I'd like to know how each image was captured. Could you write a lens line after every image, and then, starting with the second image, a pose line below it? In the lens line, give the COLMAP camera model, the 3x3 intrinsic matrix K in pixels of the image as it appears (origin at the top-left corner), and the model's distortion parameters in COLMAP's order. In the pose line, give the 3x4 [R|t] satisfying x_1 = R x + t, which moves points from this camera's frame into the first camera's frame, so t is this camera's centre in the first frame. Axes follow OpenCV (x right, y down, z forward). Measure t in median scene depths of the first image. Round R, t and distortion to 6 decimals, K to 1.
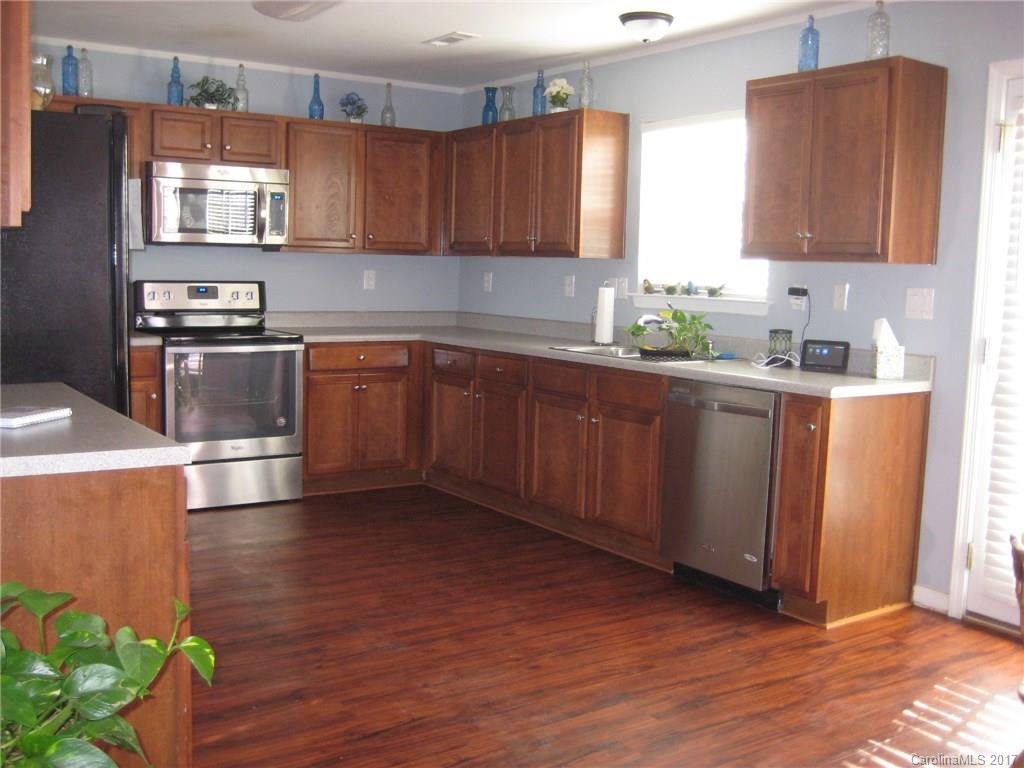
lens RADIAL K [[1066.5, 0, 506.8], [0, 1066.5, 381.7], [0, 0, 1]] dist [-0.158707, 0.226335]
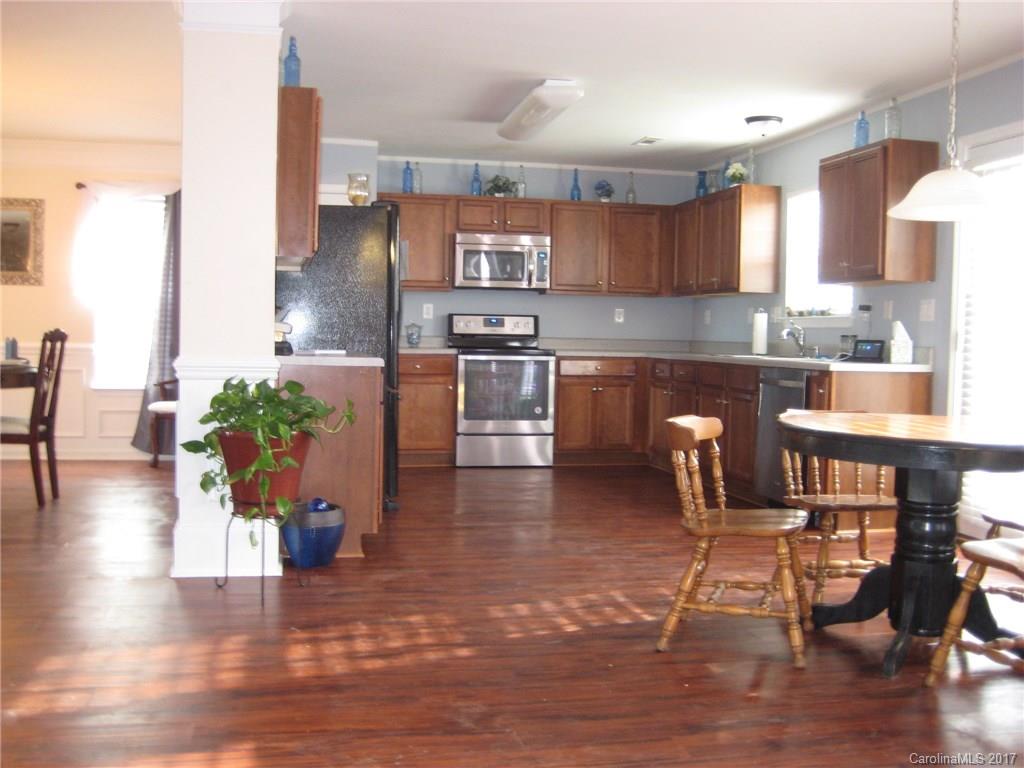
lens RADIAL K [[1066.5, 0, 506.8], [0, 1066.5, 381.7], [0, 0, 1]] dist [-0.158707, 0.226335]
pose [[0.925473, 0.008329, -0.378722, 0.287586], [-0.035462, 0.997273, -0.064726, 0.091921], [0.377150, 0.073332, 0.923244, -0.343412]]
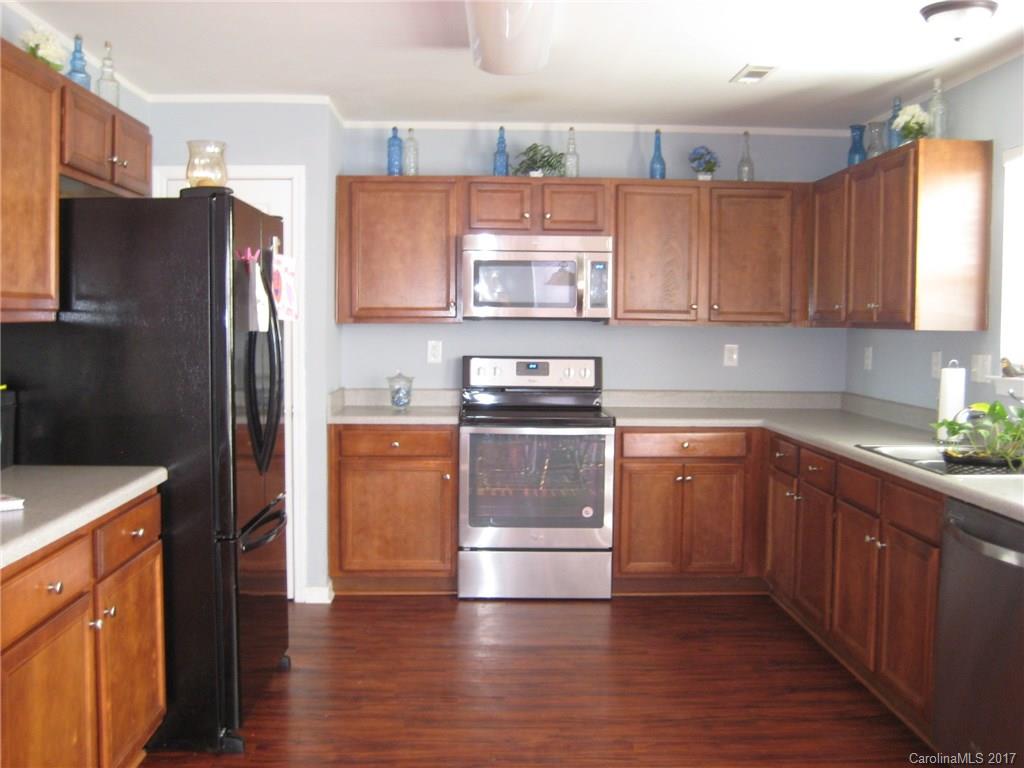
lens RADIAL K [[1066.5, 0, 506.8], [0, 1066.5, 381.7], [0, 0, 1]] dist [-0.158707, 0.226335]
pose [[0.841622, 0.013262, -0.539904, 0.215685], [-0.046334, 0.997786, -0.047717, -0.026496], [0.538075, 0.065176, 0.840373, 0.183407]]
